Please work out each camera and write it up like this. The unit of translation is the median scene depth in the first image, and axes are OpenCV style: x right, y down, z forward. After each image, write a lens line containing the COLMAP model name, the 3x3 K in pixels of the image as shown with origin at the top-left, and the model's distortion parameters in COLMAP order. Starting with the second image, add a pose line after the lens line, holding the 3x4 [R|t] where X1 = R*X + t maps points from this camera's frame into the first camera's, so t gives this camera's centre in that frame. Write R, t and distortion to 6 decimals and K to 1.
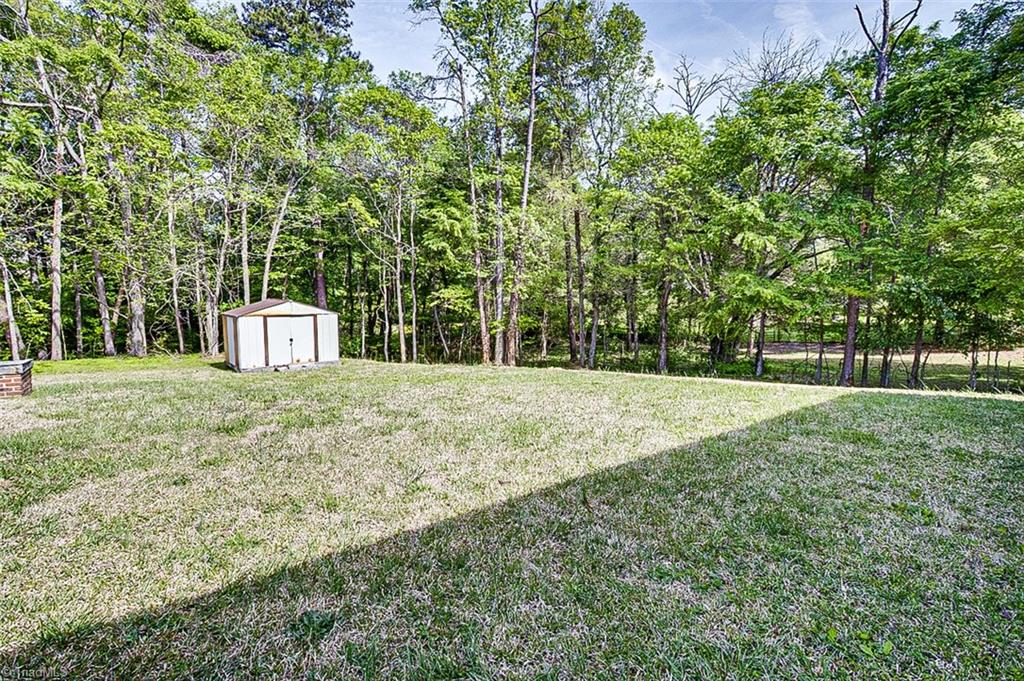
lens RADIAL K [[498.7, 0, 509.2], [0, 498.7, 344.9], [0, 0, 1]] dist [0.000255, 0.001383]
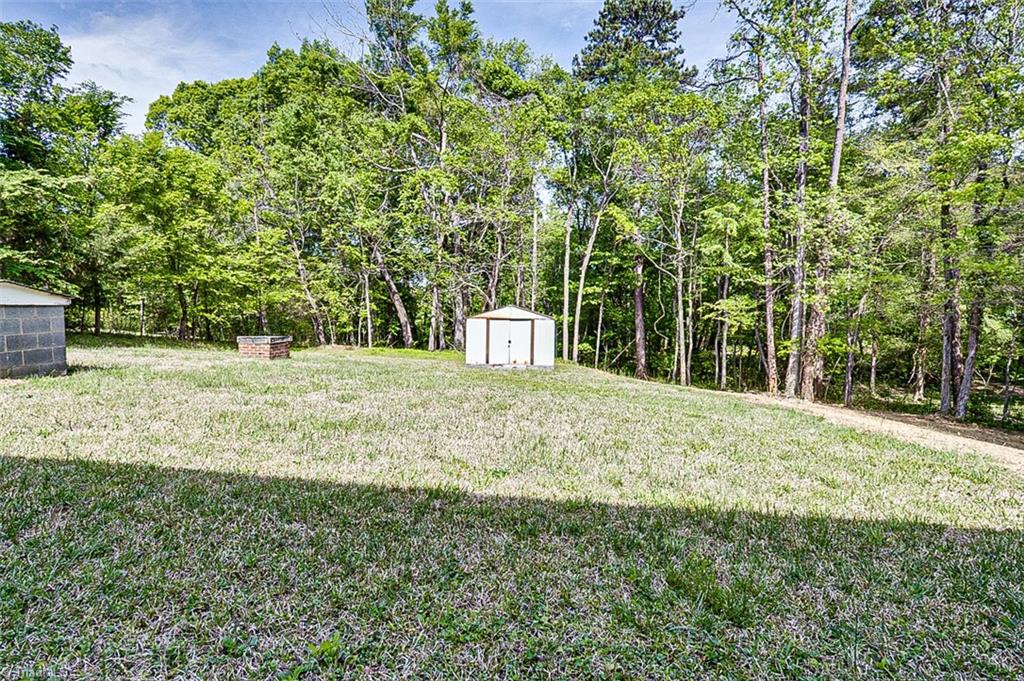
lens RADIAL K [[498.7, 0, 511.2], [0, 498.7, 339.9], [0, 0, 1]] dist [0.000255, 0.001383]
pose [[0.736711, 0.050982, -0.674283, 0.189487], [-0.085435, 0.996181, -0.018024, 0.003274], [0.670789, 0.070886, 0.738253, 0.136895]]
